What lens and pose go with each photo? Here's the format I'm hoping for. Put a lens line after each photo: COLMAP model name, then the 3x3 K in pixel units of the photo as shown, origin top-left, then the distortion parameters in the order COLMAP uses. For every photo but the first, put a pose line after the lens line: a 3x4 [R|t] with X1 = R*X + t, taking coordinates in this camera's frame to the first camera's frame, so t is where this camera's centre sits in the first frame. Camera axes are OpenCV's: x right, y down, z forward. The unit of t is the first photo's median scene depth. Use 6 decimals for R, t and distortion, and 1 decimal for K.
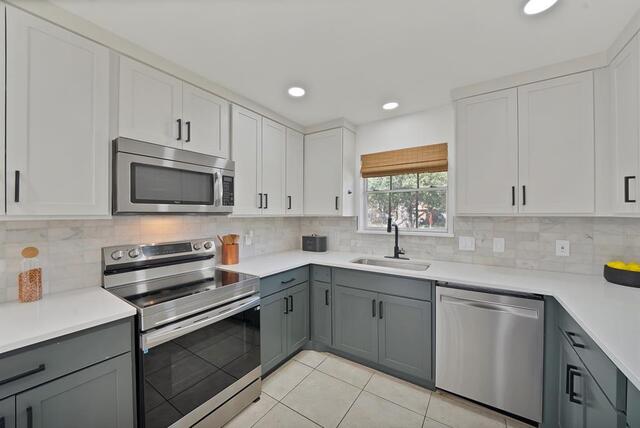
lens RADIAL K [[243.0, 0, 307.0], [0, 243.0, 214.5], [0, 0, 1]] dist [-0.017669, -0.000002]
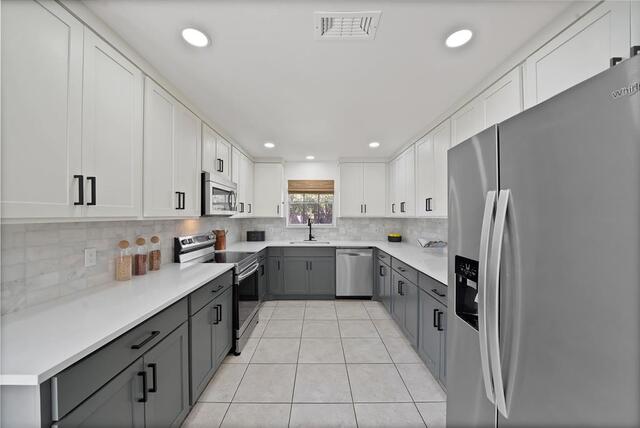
lens RADIAL K [[233.3, 0, 320.0], [0, 233.3, 214.0], [0, 0, 1]] dist [-0.017340, -0.000060]
pose [[0.815767, 0.008393, 0.578319, -0.633095], [-0.003130, 0.999944, -0.010097, -0.000832], [-0.578372, 0.006427, 0.815748, -0.502155]]
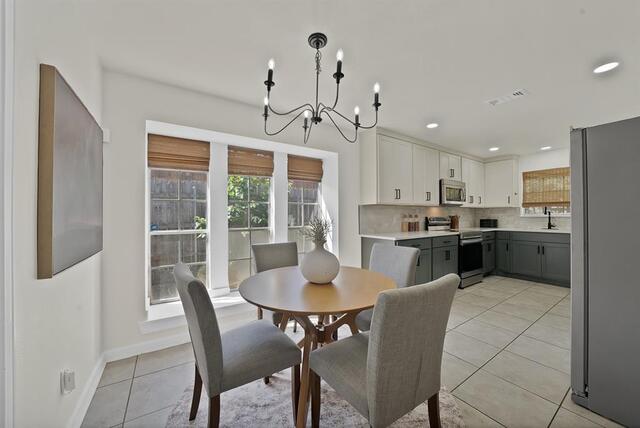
lens RADIAL K [[233.3, 0, 320.0], [0, 233.3, 214.0], [0, 0, 1]] dist [-0.017340, -0.000060]
pose [[0.932974, -0.002011, -0.359939, -0.684429], [0.001393, 0.999997, -0.001977, 0.073021], [0.359942, 0.001343, 0.932974, -1.356273]]
